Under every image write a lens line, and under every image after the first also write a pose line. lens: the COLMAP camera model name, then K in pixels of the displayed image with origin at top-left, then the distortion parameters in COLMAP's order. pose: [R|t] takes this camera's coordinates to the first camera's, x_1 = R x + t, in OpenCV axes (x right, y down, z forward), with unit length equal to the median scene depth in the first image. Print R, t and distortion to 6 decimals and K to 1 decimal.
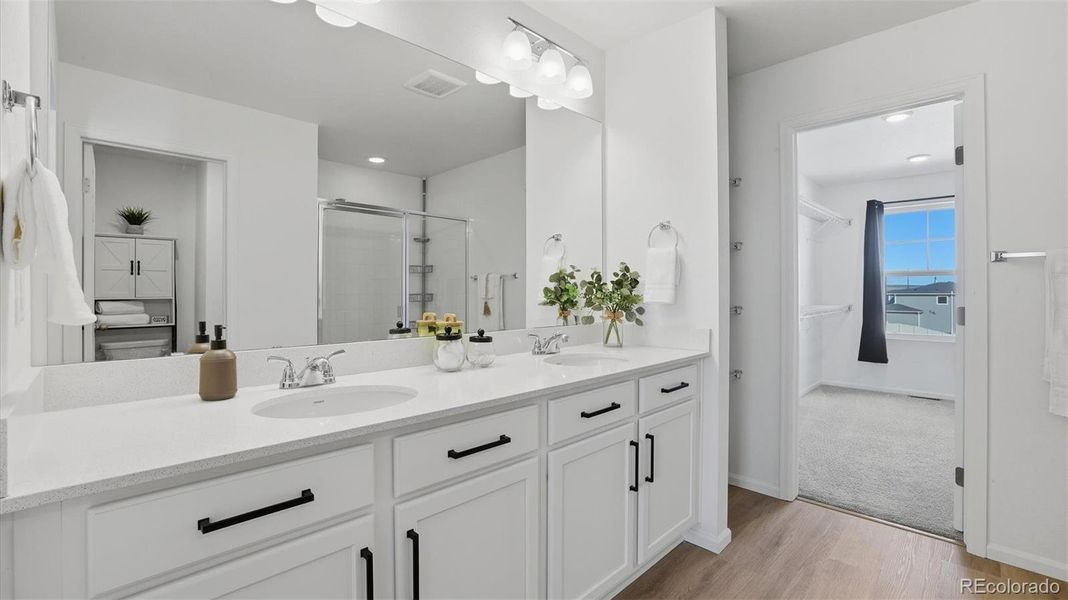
lens RADIAL K [[466.4, 0, 531.2], [0, 466.4, 293.5], [0, 0, 1]] dist [-0.052593, 0.020098]
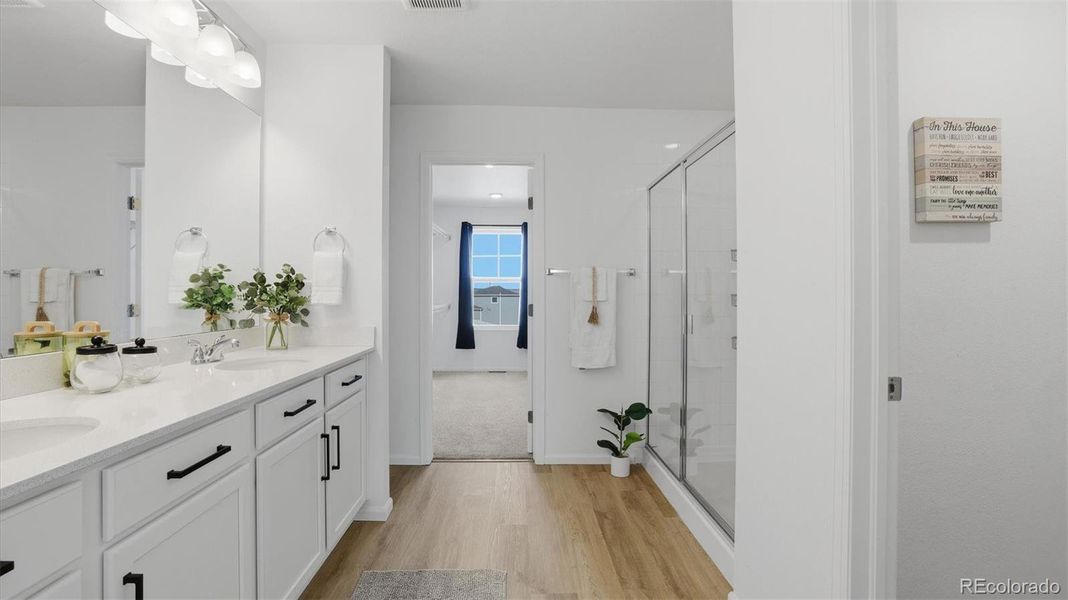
lens RADIAL K [[466.4, 0, 531.2], [0, 466.4, 293.5], [0, 0, 1]] dist [-0.052593, 0.020098]
pose [[0.681465, 0.001834, 0.731848, -0.169844], [0.000225, 0.999996, -0.002715, -0.001137], [-0.731850, 0.002014, 0.681462, -0.054254]]
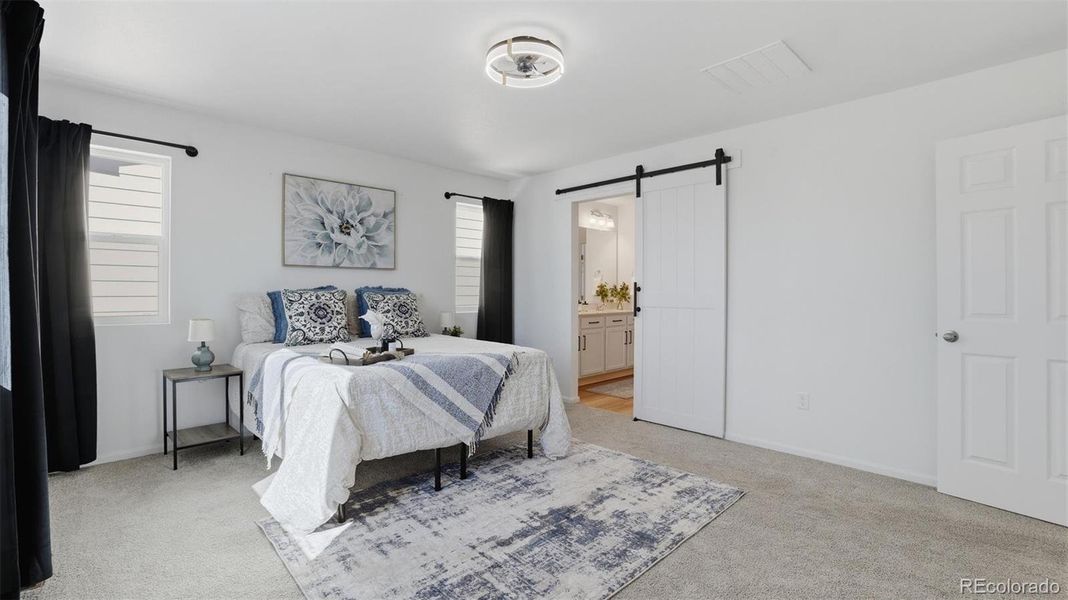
lens RADIAL K [[466.4, 0, 531.2], [0, 466.4, 293.5], [0, 0, 1]] dist [-0.052593, 0.020098]
pose [[0.999977, 0.003634, -0.005745, -0.391309], [-0.003609, 0.999984, 0.004286, -0.002590], [0.005761, -0.004266, 0.999974, -2.067155]]
